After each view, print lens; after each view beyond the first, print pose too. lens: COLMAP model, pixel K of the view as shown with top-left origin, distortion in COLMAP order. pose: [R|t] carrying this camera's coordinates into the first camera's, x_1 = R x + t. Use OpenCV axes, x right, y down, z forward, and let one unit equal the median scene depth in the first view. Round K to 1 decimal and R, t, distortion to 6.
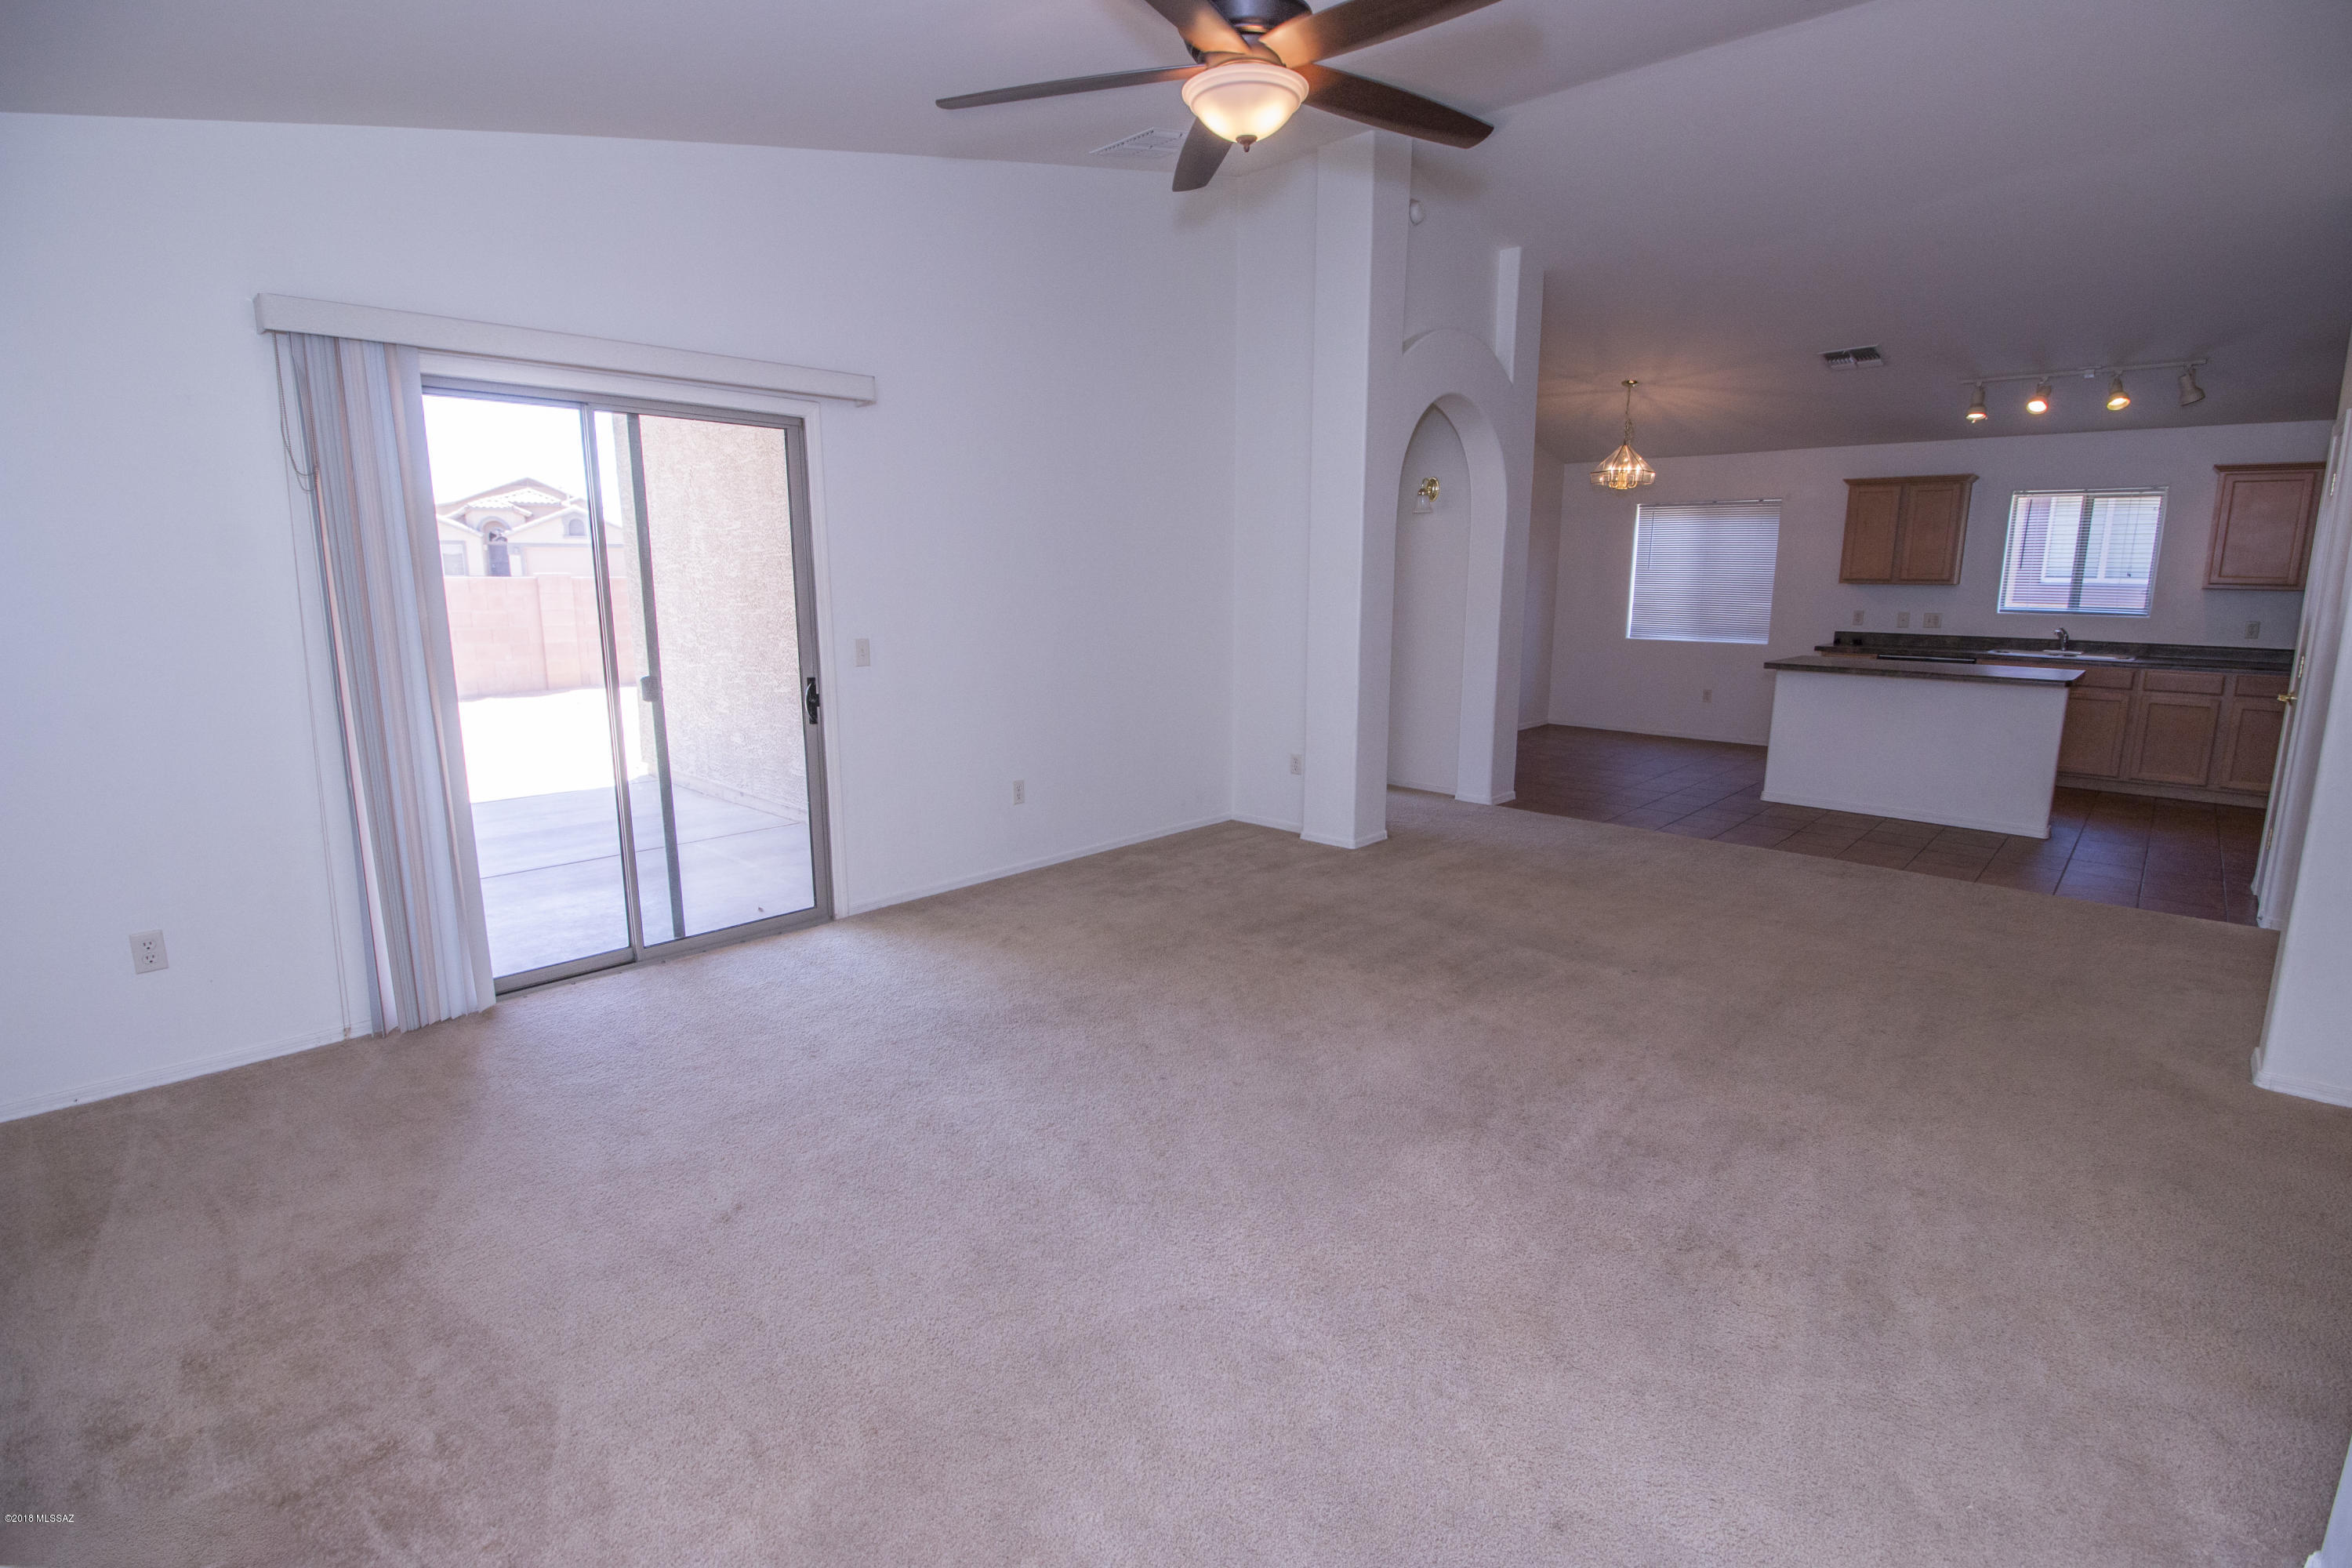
lens RADIAL K [[1112.3, 0, 1194.4], [0, 1112.3, 773.6], [0, 0, 1]] dist [-0.003136, -0.000655]
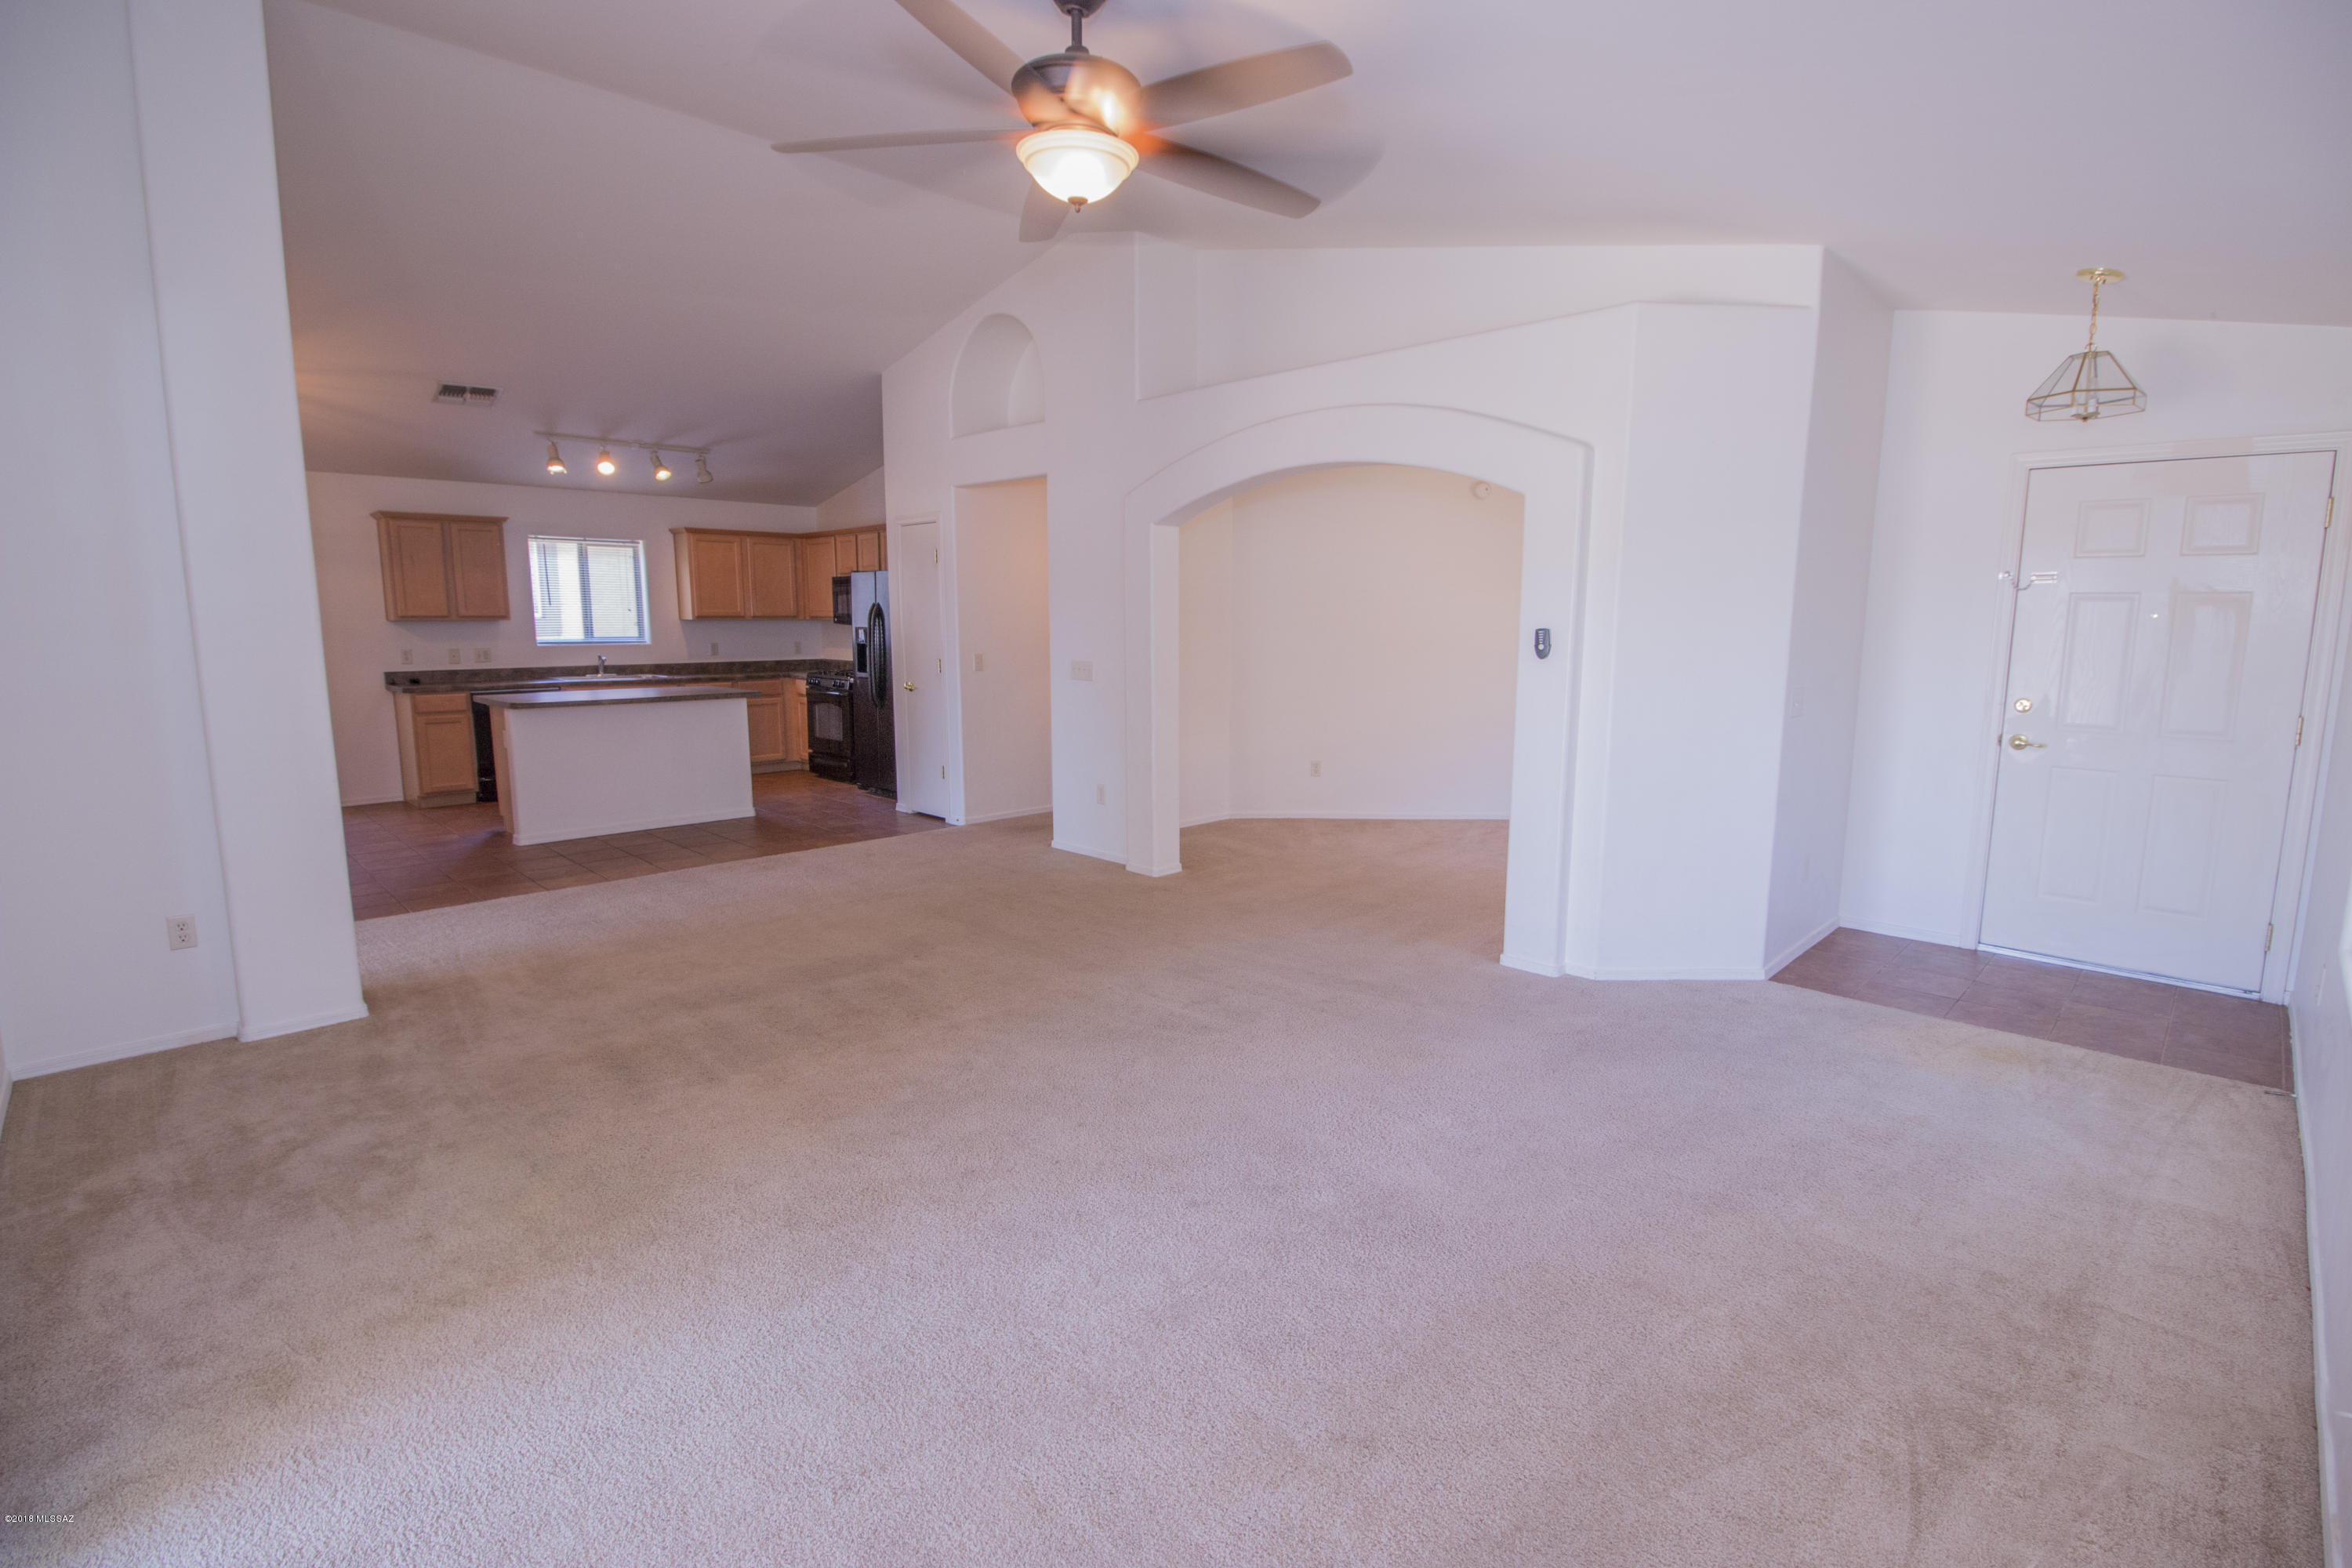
lens RADIAL K [[1112.3, 0, 1194.4], [0, 1112.3, 773.6], [0, 0, 1]] dist [-0.003136, -0.000655]
pose [[0.027567, -0.151943, 0.988005, -0.380996], [0.180186, 0.972946, 0.144600, -0.065456], [-0.983246, 0.174038, 0.054200, 0.334636]]
